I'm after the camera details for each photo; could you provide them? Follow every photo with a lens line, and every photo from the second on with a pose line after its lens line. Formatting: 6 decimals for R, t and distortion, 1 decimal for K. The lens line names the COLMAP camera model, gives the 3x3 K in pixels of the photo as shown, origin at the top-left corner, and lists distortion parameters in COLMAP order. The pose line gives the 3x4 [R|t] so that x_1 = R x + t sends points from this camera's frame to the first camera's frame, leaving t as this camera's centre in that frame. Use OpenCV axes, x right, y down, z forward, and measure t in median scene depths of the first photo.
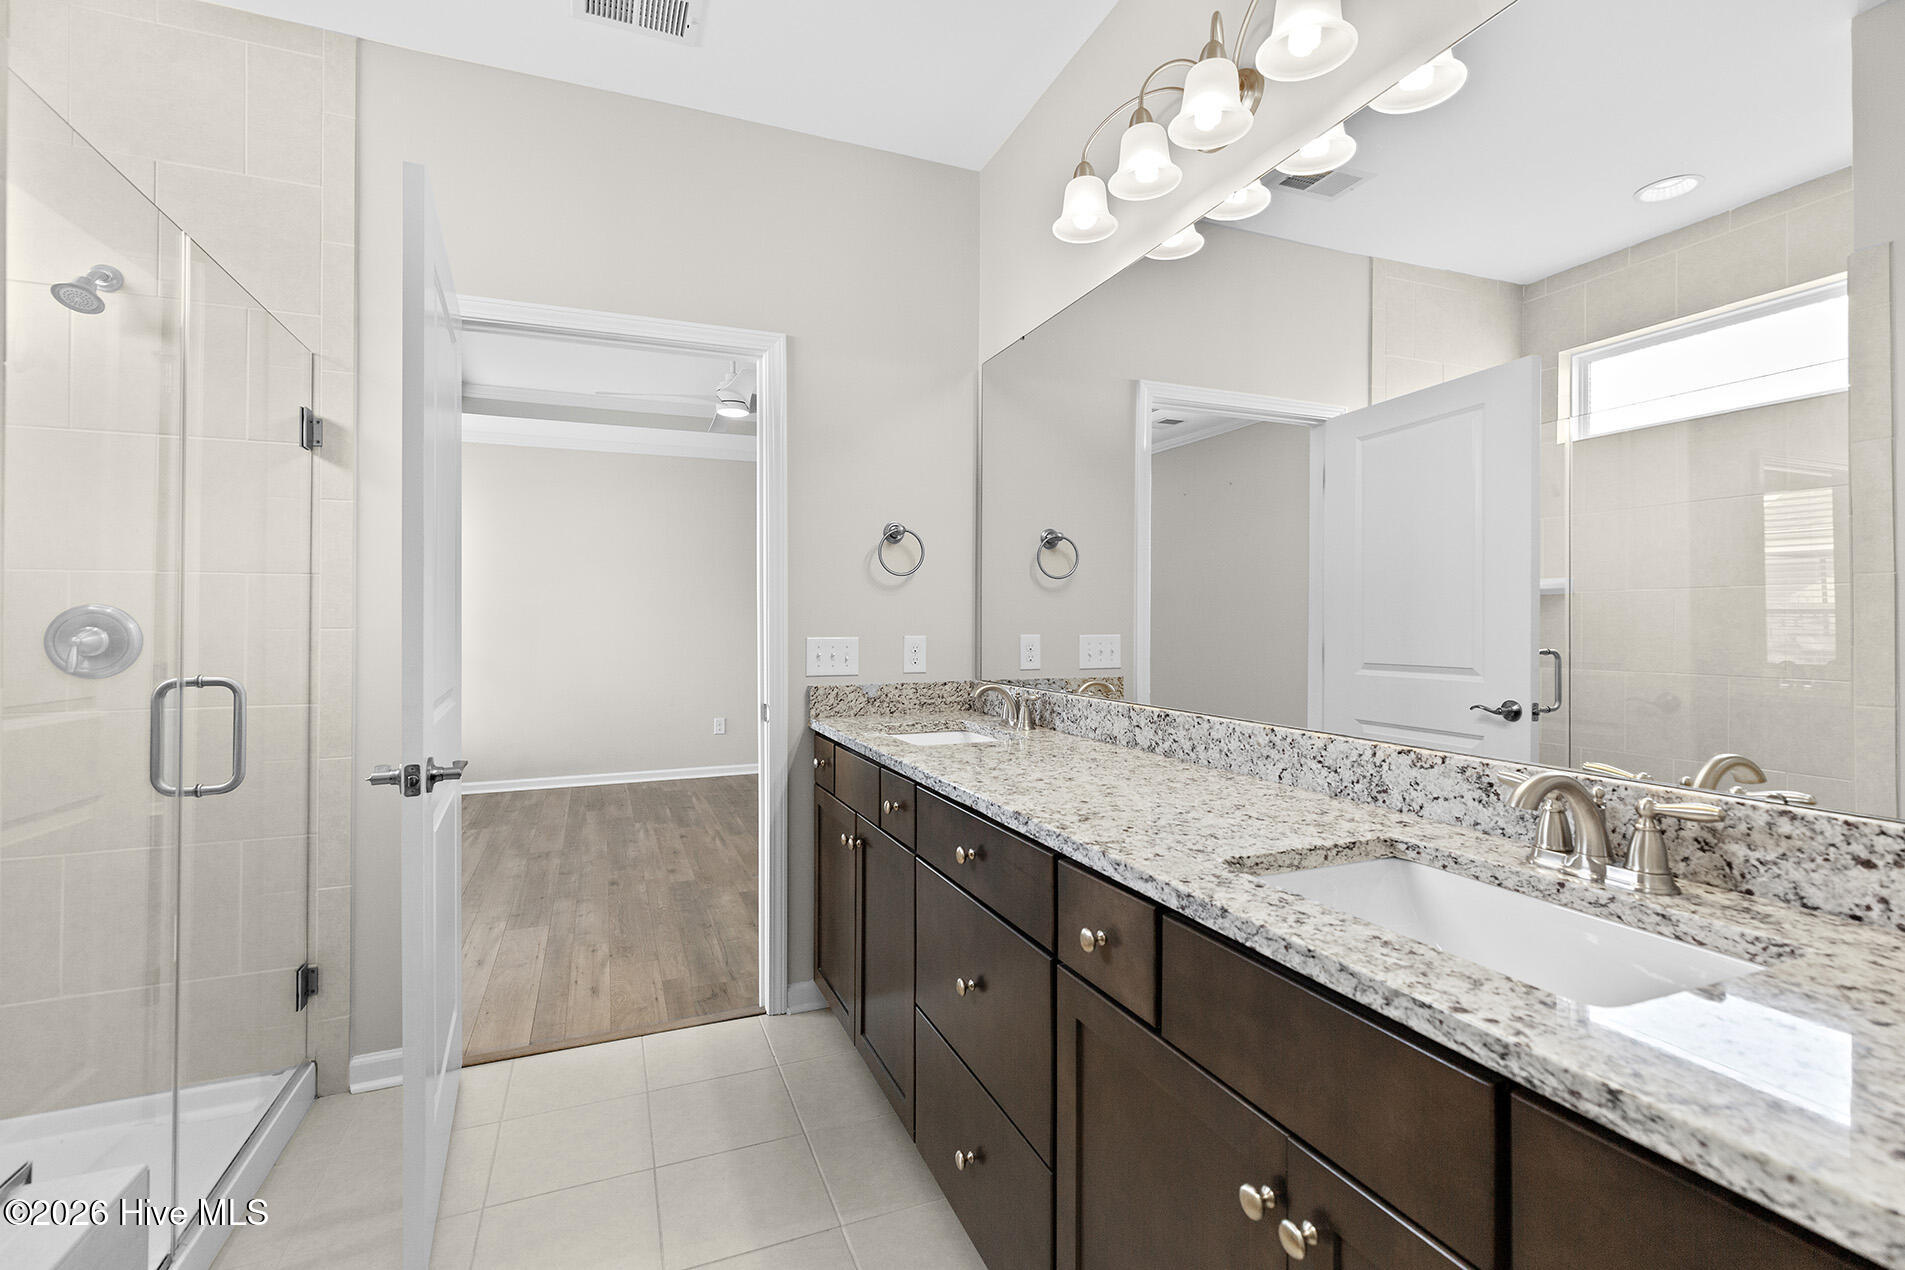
lens RADIAL K [[859.0, 0, 945.6], [0, 859.0, 628.5], [0, 0, 1]] dist [0.002683, -0.000165]
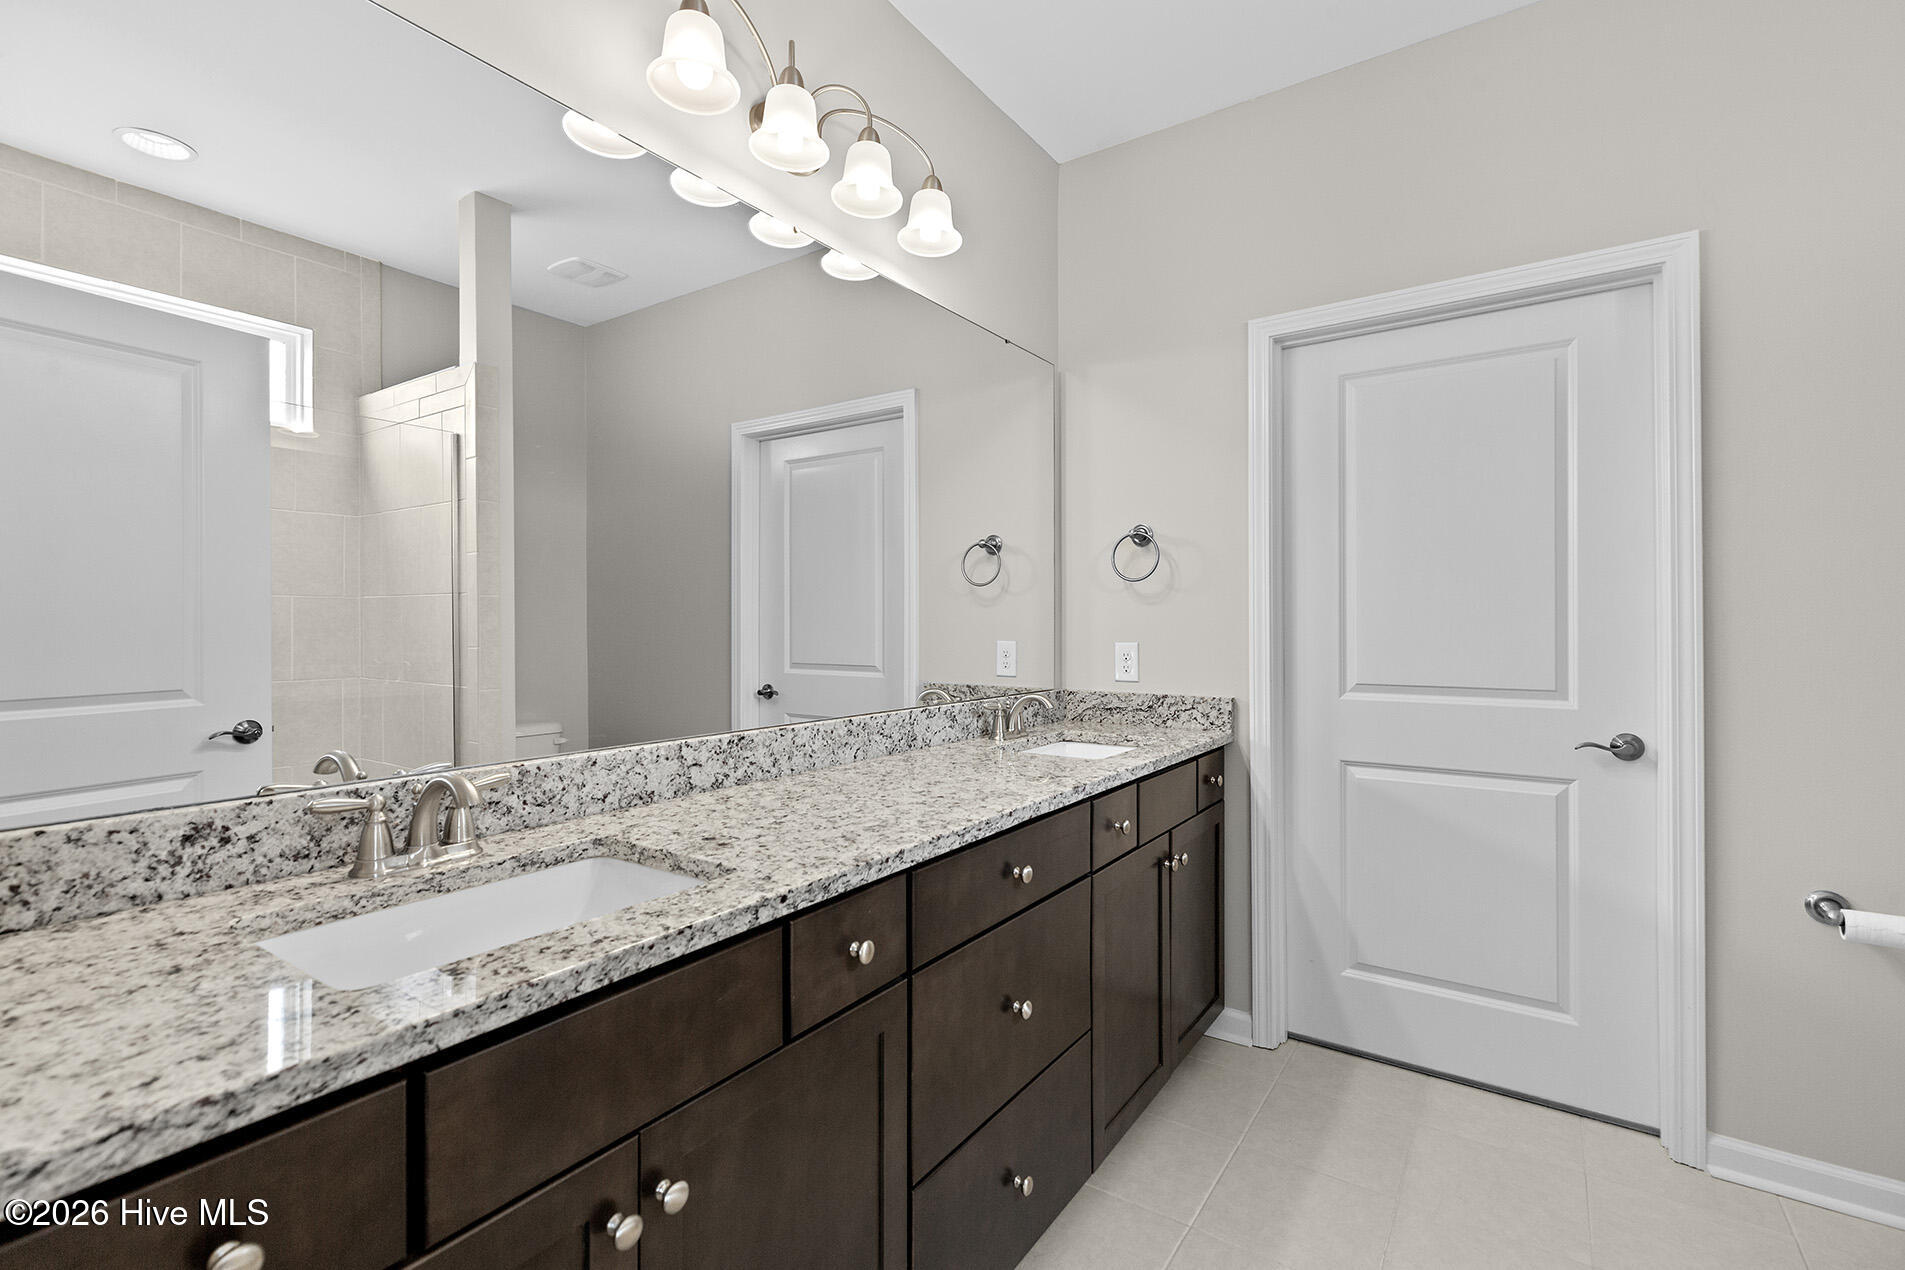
lens RADIAL K [[859.0, 0, 944.4], [0, 859.0, 622.2], [0, 0, 1]] dist [0.002683, -0.000165]
pose [[-0.545908, -0.007147, 0.837815, -0.618657], [-0.000879, 0.999968, 0.007958, -0.027591], [-0.837845, 0.003608, -0.545897, 1.341947]]
